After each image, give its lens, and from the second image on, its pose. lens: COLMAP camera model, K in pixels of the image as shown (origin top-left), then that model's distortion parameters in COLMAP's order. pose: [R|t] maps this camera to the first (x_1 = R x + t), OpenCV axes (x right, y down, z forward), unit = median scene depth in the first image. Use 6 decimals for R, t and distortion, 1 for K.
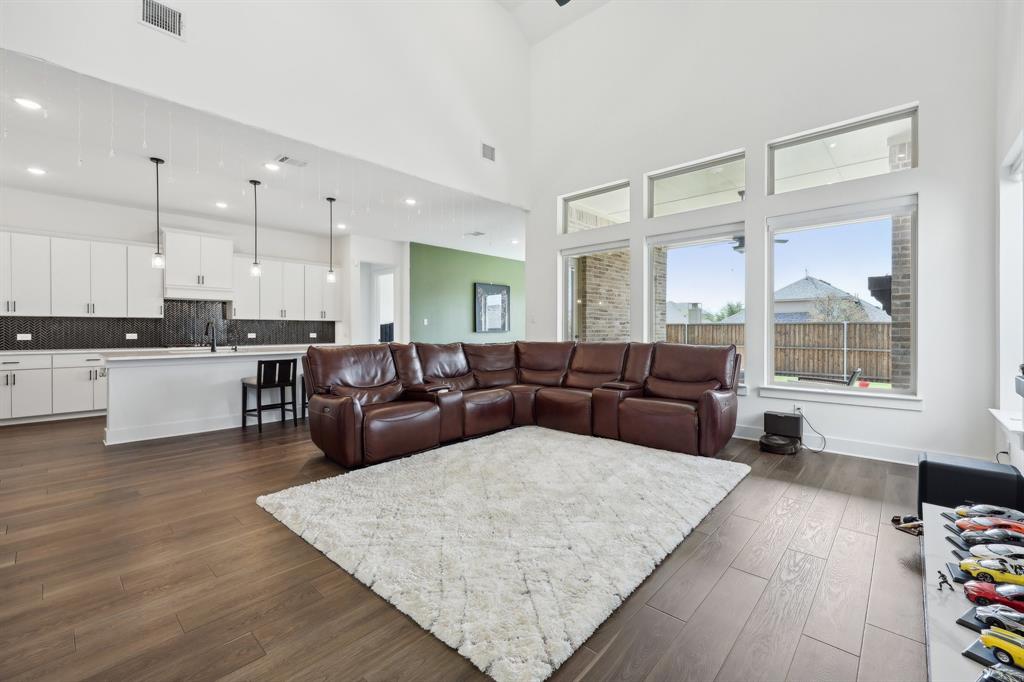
lens RADIAL K [[429.0, 0, 508.1], [0, 429.0, 334.7], [0, 0, 1]] dist [0.001412, -0.000805]
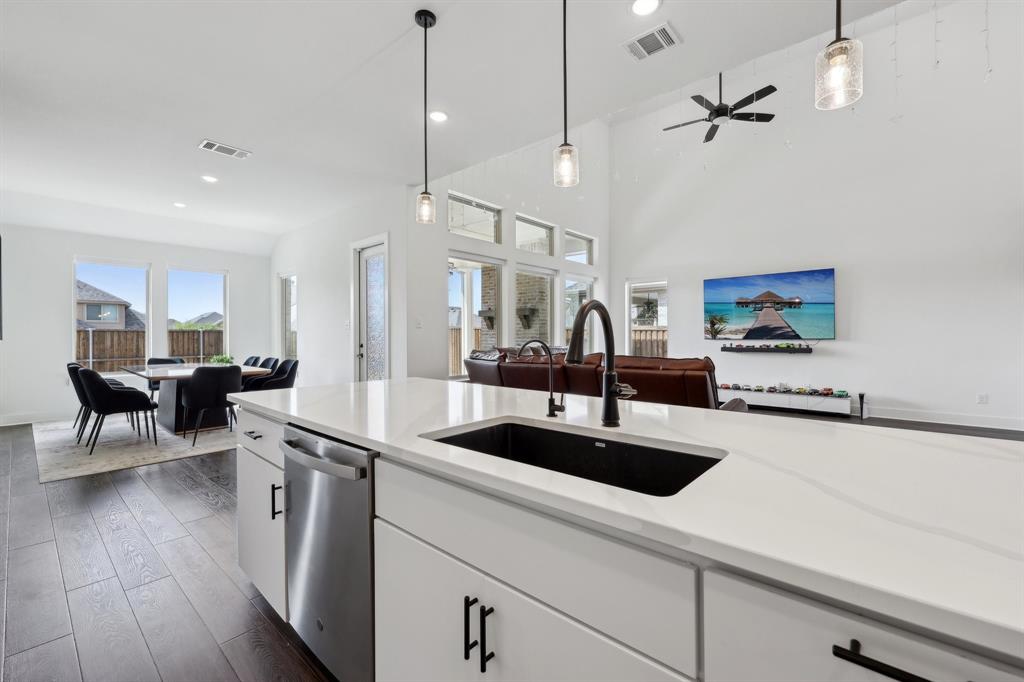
lens RADIAL K [[429.0, 0, 515.8], [0, 429.0, 333.0], [0, 0, 1]] dist [0.001412, -0.000805]
pose [[-0.055470, 0.006365, 0.998440, -0.678627], [0.018195, 0.999820, -0.005363, -0.009270], [-0.998295, 0.017870, -0.055575, 0.777128]]
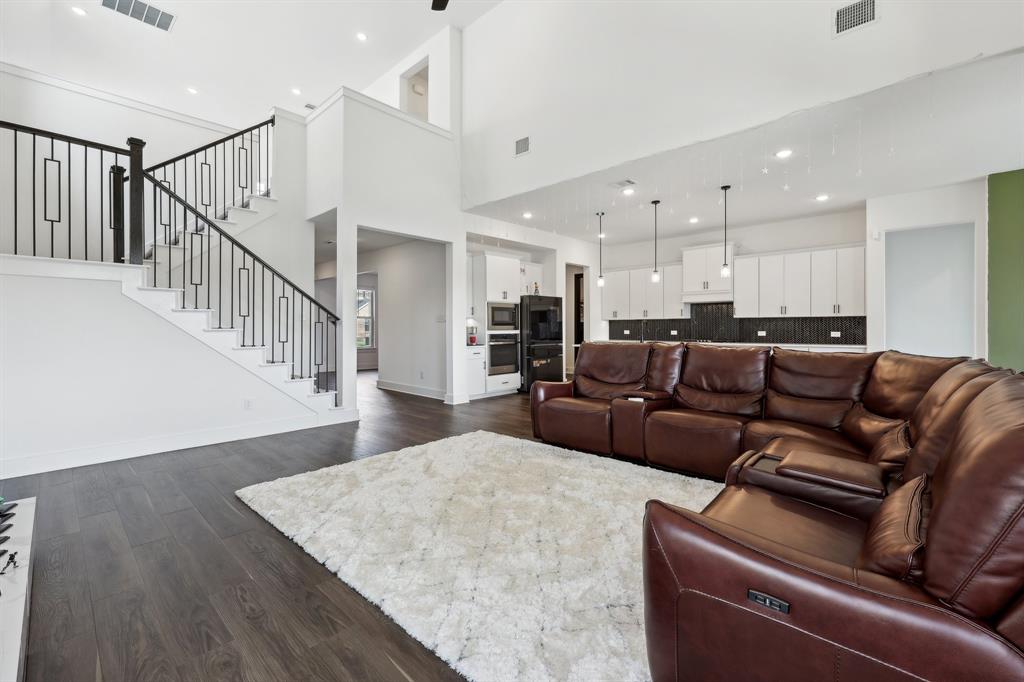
lens RADIAL K [[429.0, 0, 513.1], [0, 429.0, 326.8], [0, 0, 1]] dist [0.001412, -0.000805]
pose [[0.009379, -0.002809, -0.999952, 0.410160], [-0.010685, 0.999939, -0.002909, -0.004937], [0.999899, 0.010711, 0.009349, 0.430370]]
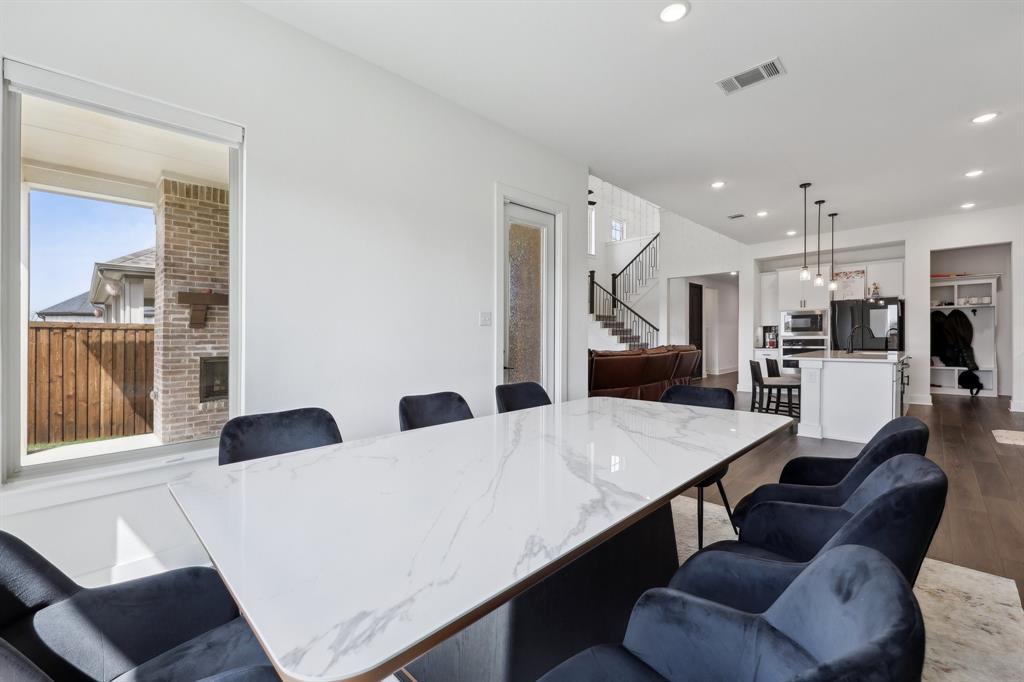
lens RADIAL K [[429.0, 0, 516.1], [0, 429.0, 340.2], [0, 0, 1]] dist [0.001412, -0.000805]
pose [[-0.999916, 0.010376, 0.007739, 0.133757], [0.010530, 0.999742, 0.020107, -0.018116], [-0.007528, 0.020187, -0.999768, 1.529012]]
